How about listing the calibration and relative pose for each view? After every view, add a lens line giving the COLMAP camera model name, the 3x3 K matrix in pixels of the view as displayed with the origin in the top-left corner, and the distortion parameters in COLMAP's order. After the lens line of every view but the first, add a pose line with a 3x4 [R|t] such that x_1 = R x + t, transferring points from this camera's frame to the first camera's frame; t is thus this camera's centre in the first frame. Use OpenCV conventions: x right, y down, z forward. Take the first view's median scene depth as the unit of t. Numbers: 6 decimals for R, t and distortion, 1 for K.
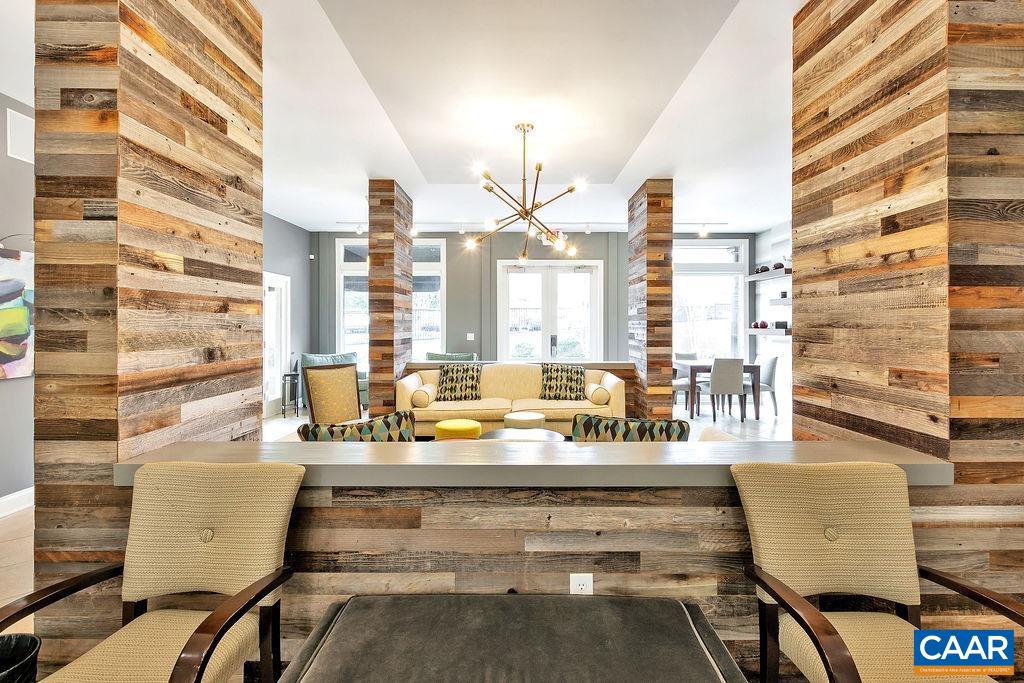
lens RADIAL K [[452.9, 0, 513.4], [0, 452.9, 319.8], [0, 0, 1]] dist [0.000786, 0.000019]
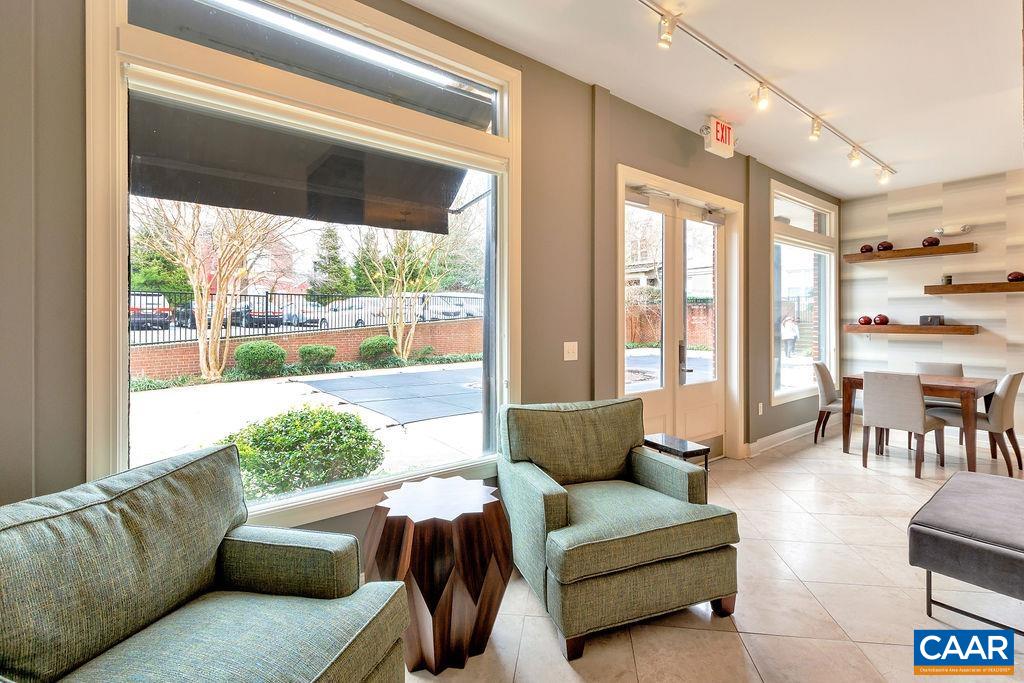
lens RADIAL K [[452.9, 0, 513.4], [0, 452.9, 319.8], [0, 0, 1]] dist [0.000786, 0.000019]
pose [[0.803848, 0.001049, 0.594833, -1.322037], [-0.007965, 0.999928, 0.009000, 0.028264], [-0.594781, -0.011972, 0.803799, 2.615457]]
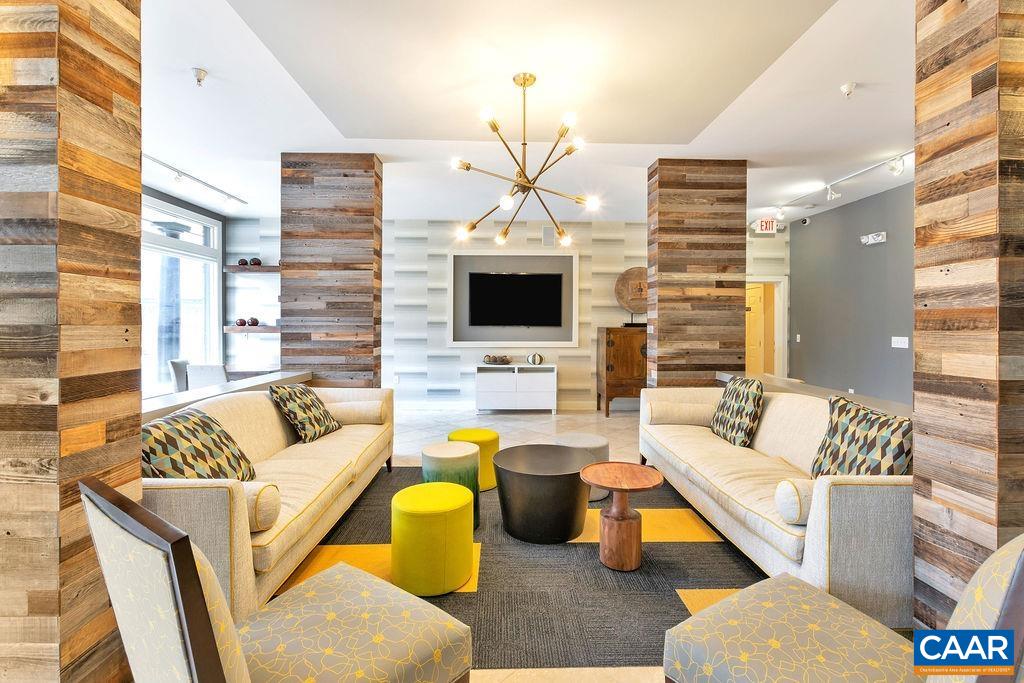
lens RADIAL K [[452.9, 0, 513.4], [0, 452.9, 319.8], [0, 0, 1]] dist [0.000786, 0.000019]
pose [[-0.008201, 0.007149, 0.999941, -1.267768], [-0.015309, 0.999856, -0.007274, 0.016986], [-0.999849, -0.015367, -0.008091, 1.653002]]
